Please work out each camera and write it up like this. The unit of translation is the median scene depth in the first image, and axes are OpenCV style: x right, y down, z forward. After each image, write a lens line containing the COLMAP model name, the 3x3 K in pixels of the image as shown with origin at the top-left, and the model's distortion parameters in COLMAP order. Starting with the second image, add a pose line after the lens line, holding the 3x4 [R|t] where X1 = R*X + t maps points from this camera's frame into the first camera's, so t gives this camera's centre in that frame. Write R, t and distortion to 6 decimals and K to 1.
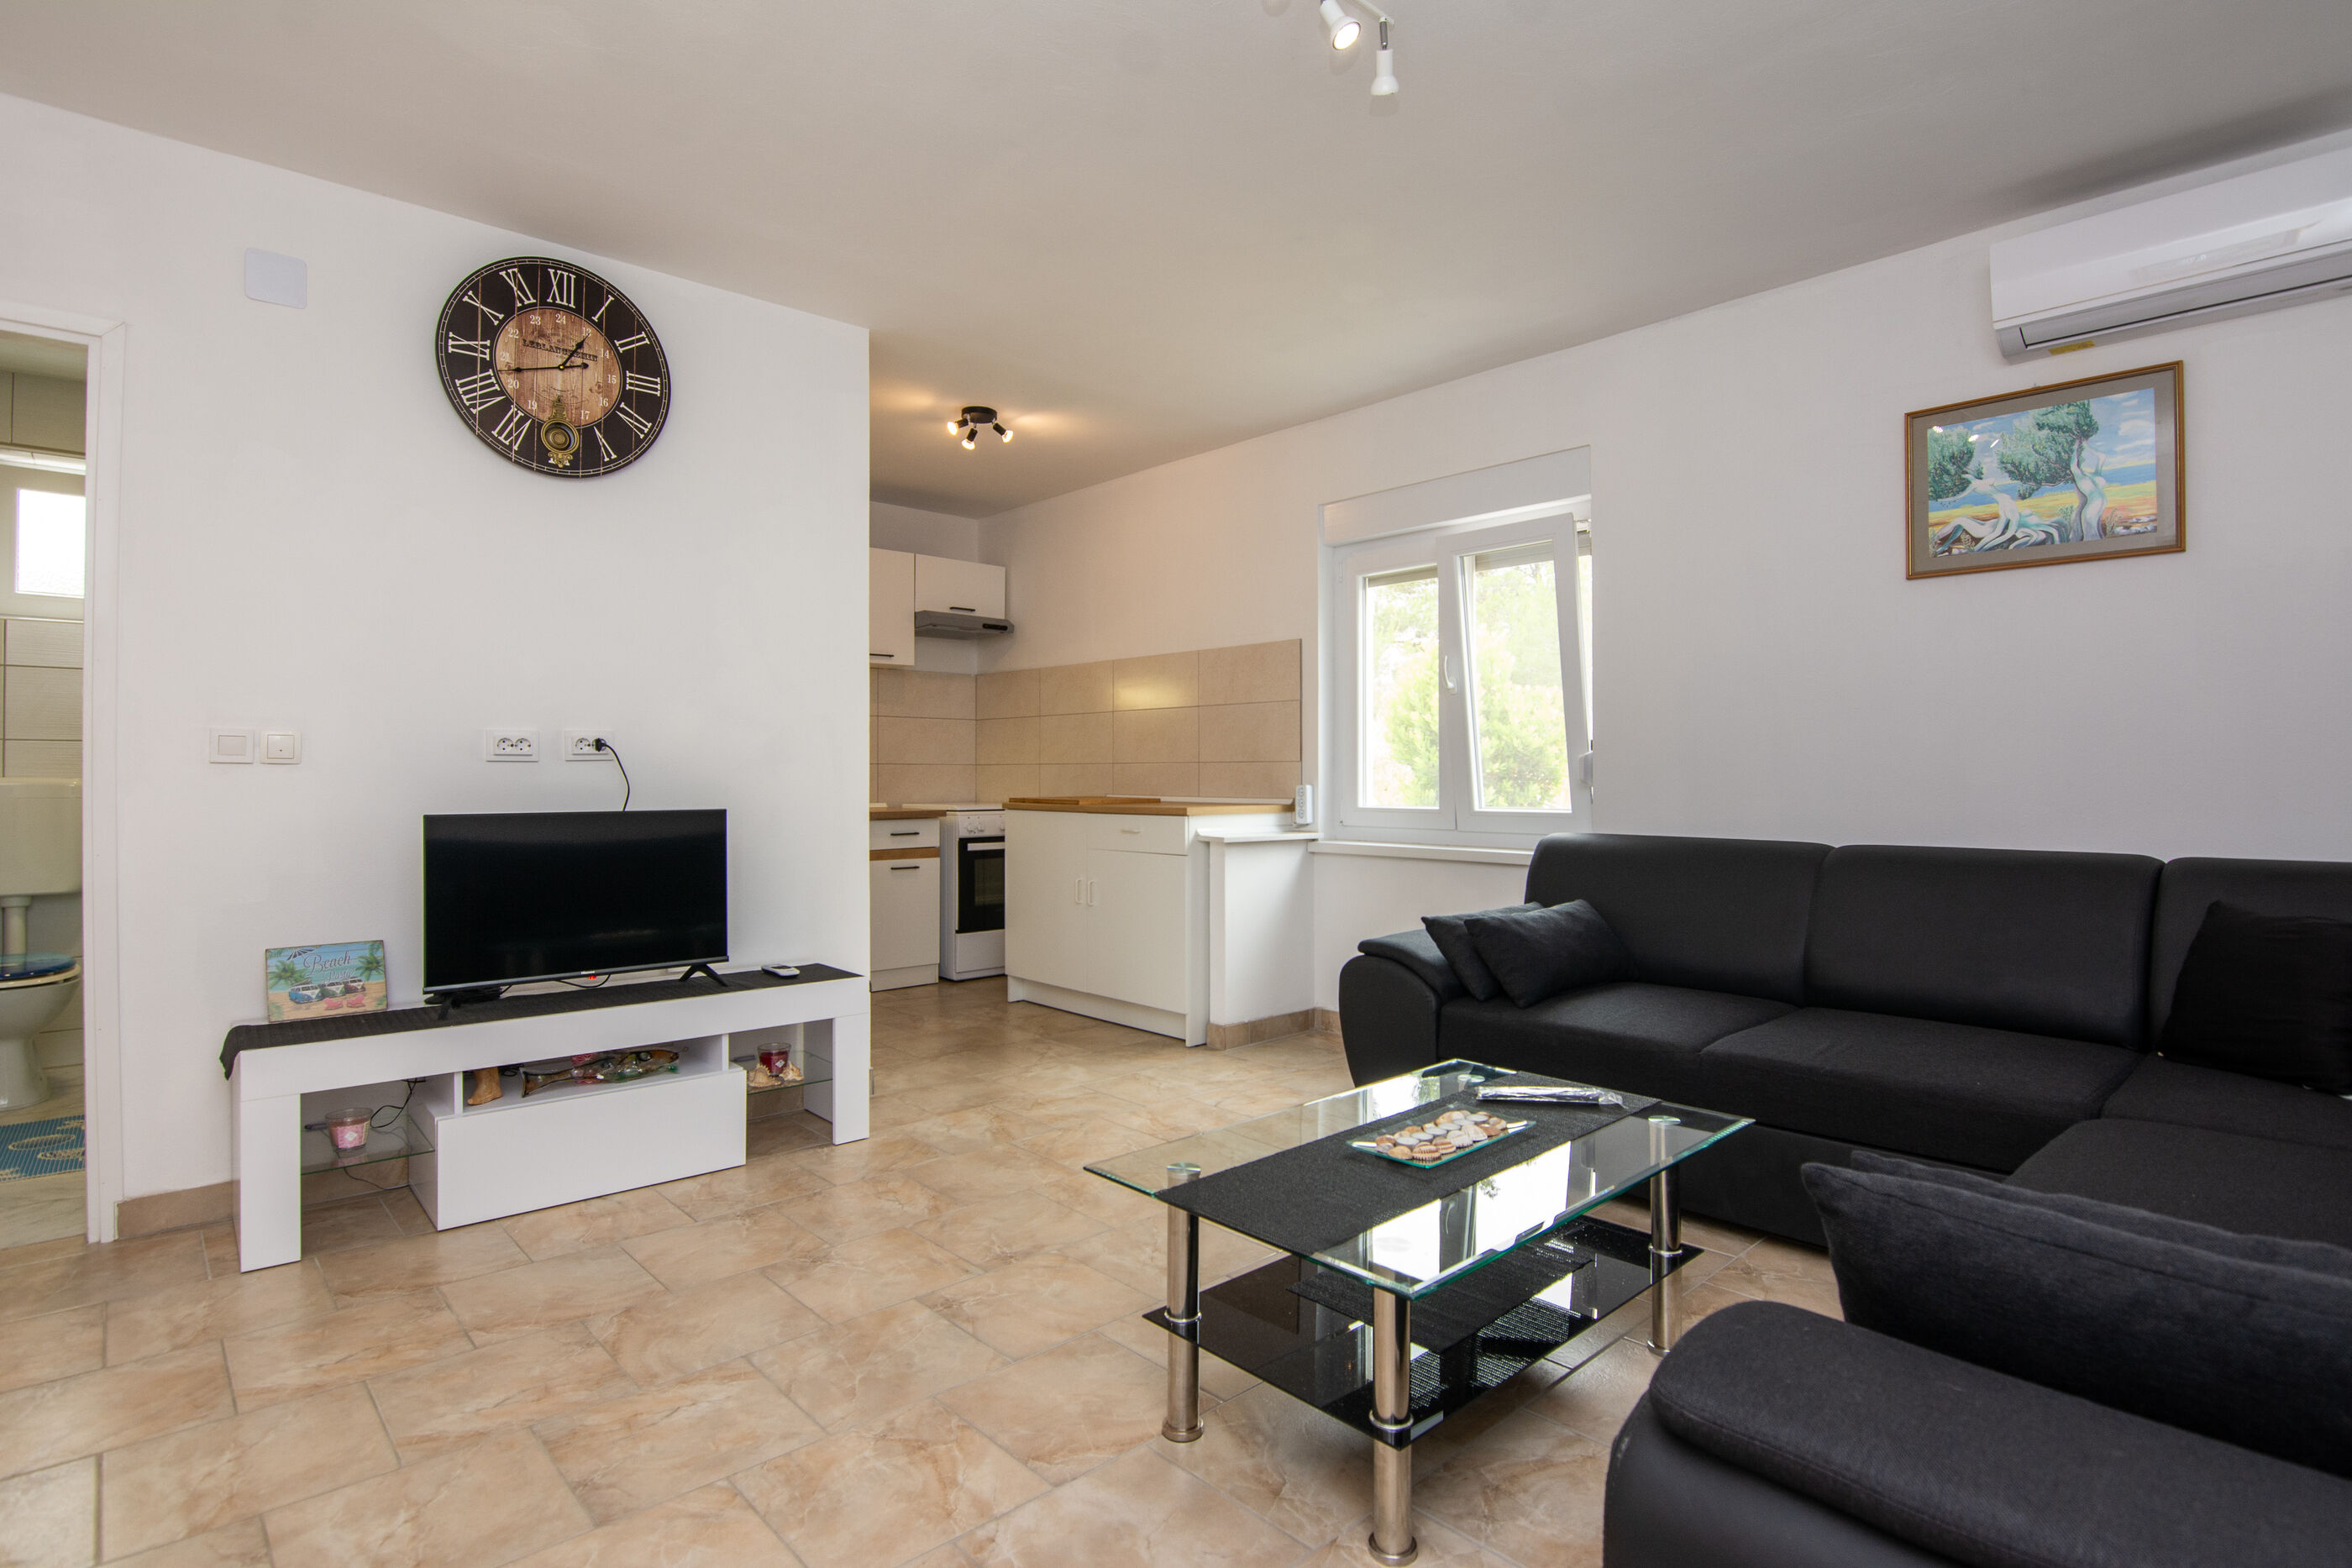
lens RADIAL K [[1182.1, 0, 1176.0], [0, 1182.1, 784.0], [0, 0, 1]] dist [-0.032370, 0.000106]
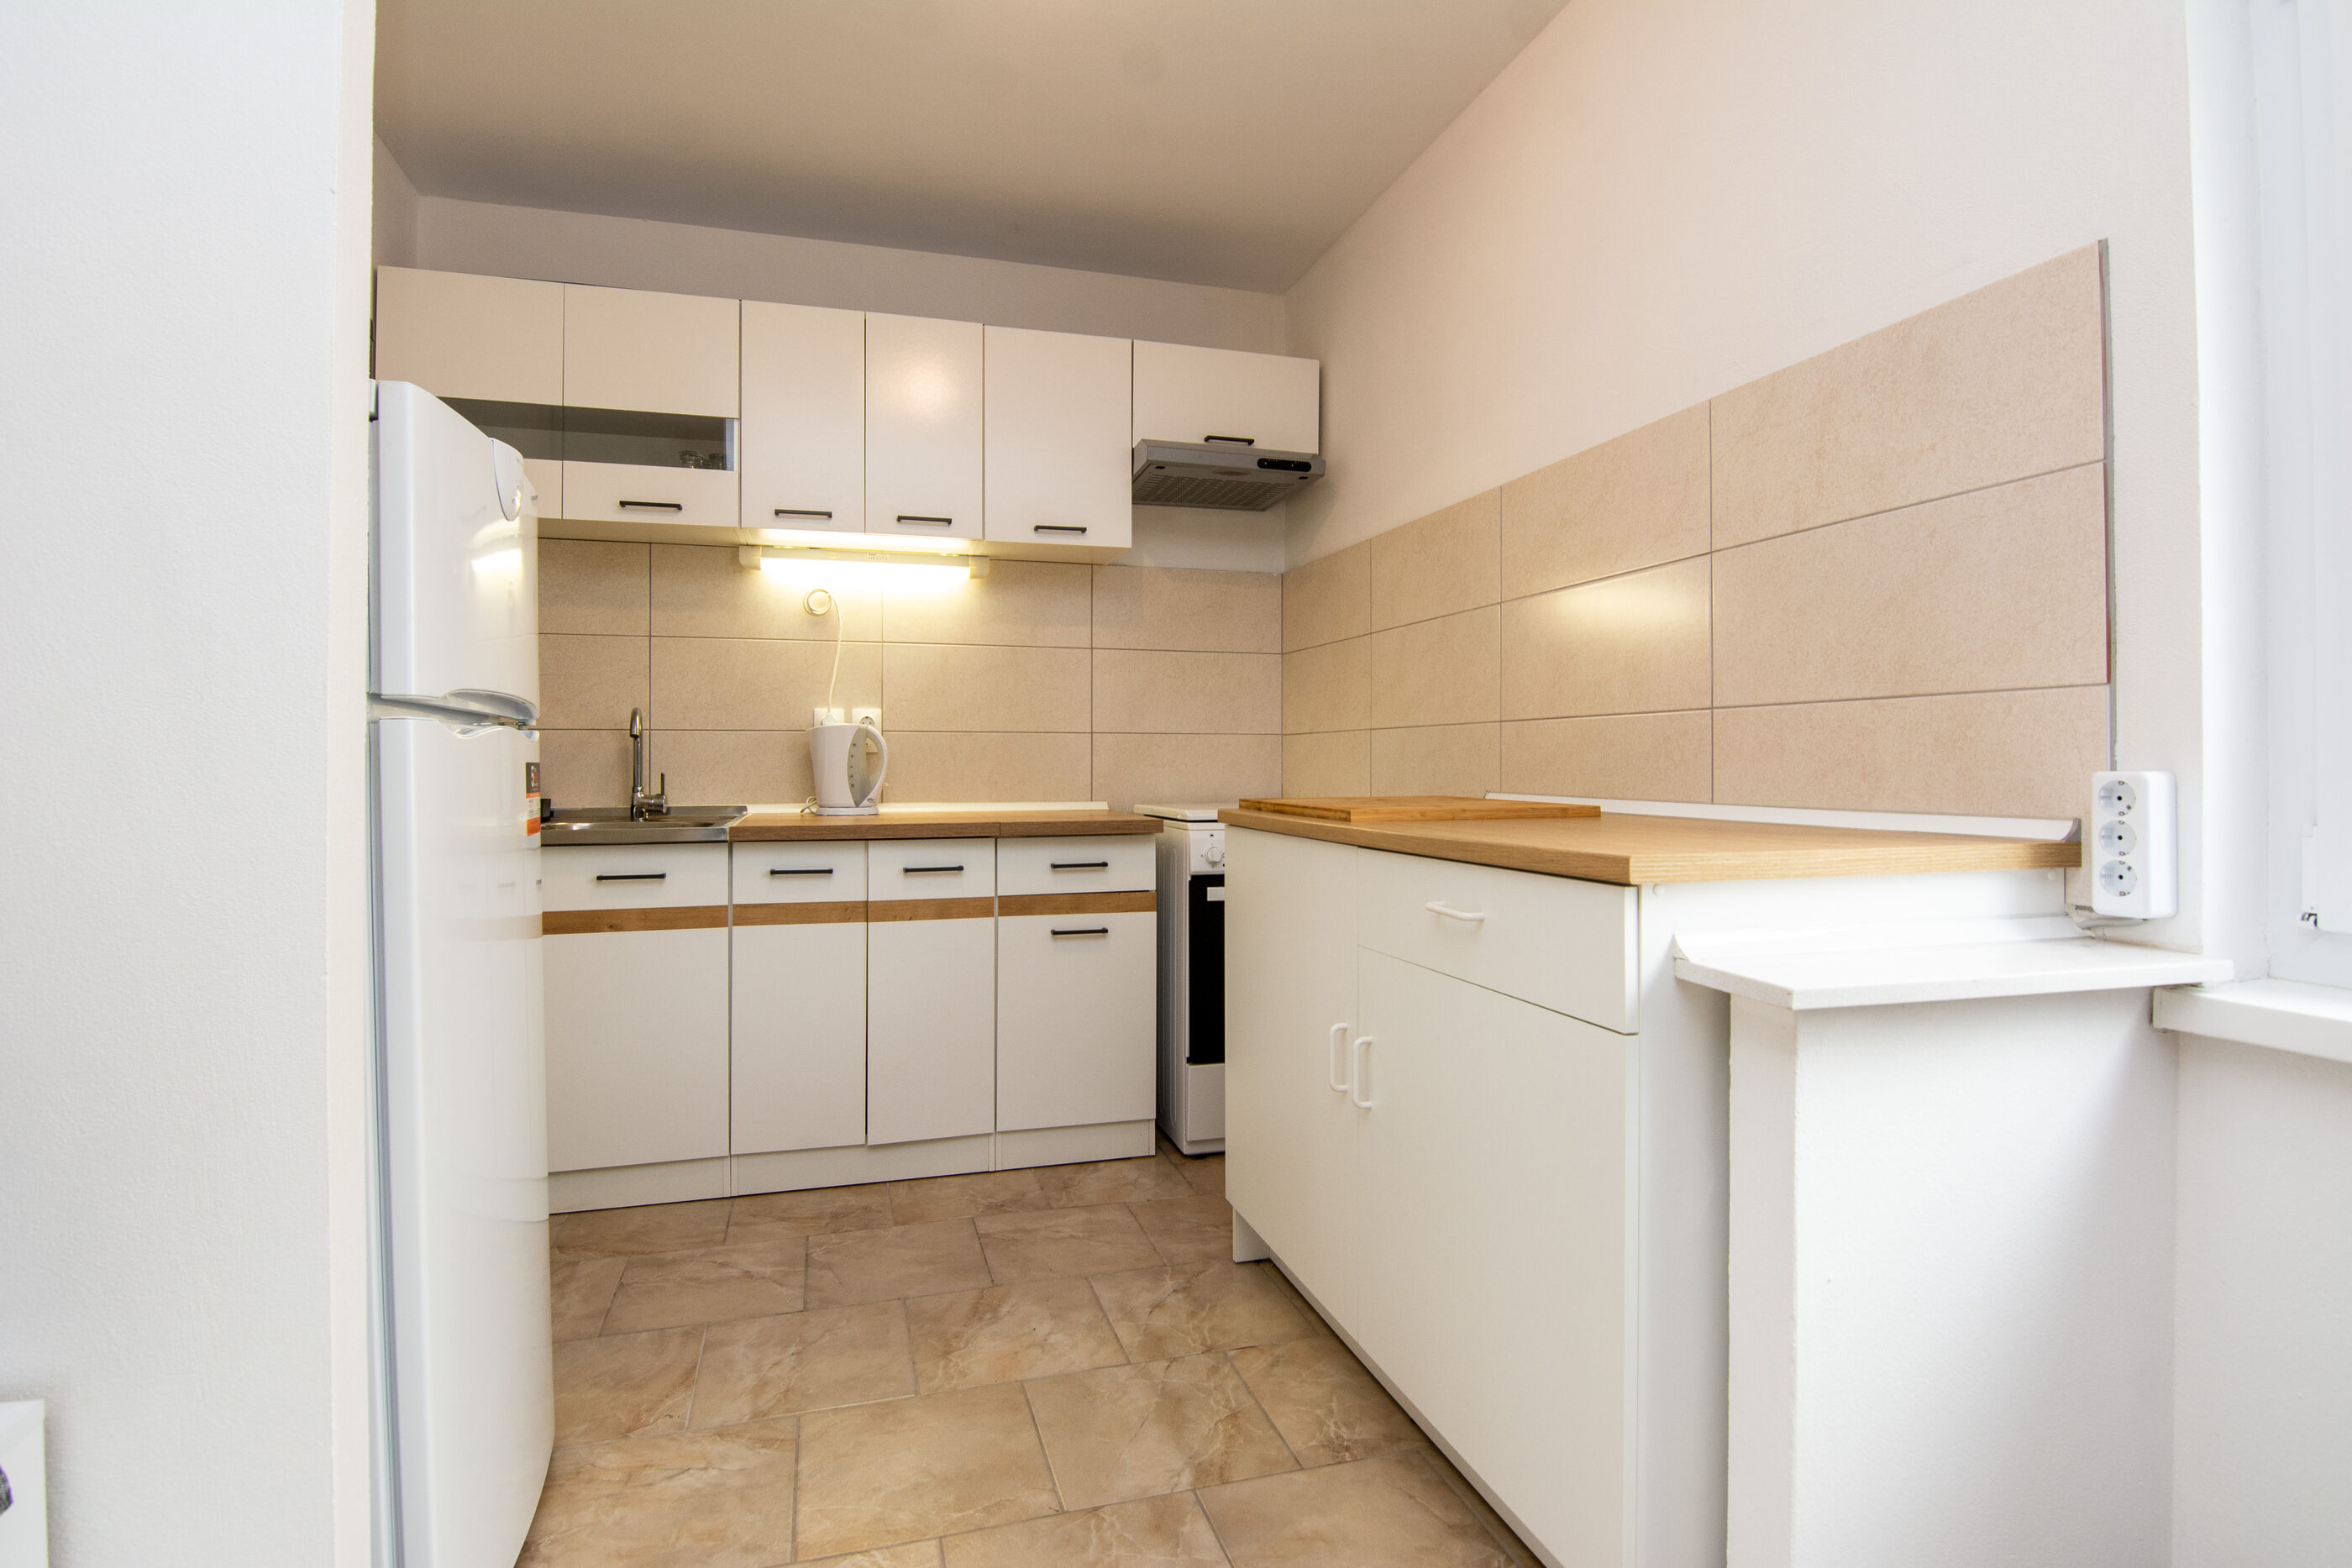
lens RADIAL K [[1121.8, 0, 1141.8], [0, 1121.8, 774.6], [0, 0, 1]] dist [-0.039162, 0.000006]
pose [[0.883944, 0.002530, -0.467587, 0.037894], [-0.001340, 0.999995, 0.002878, 0.002319], [0.467592, -0.001917, 0.883942, 0.990735]]
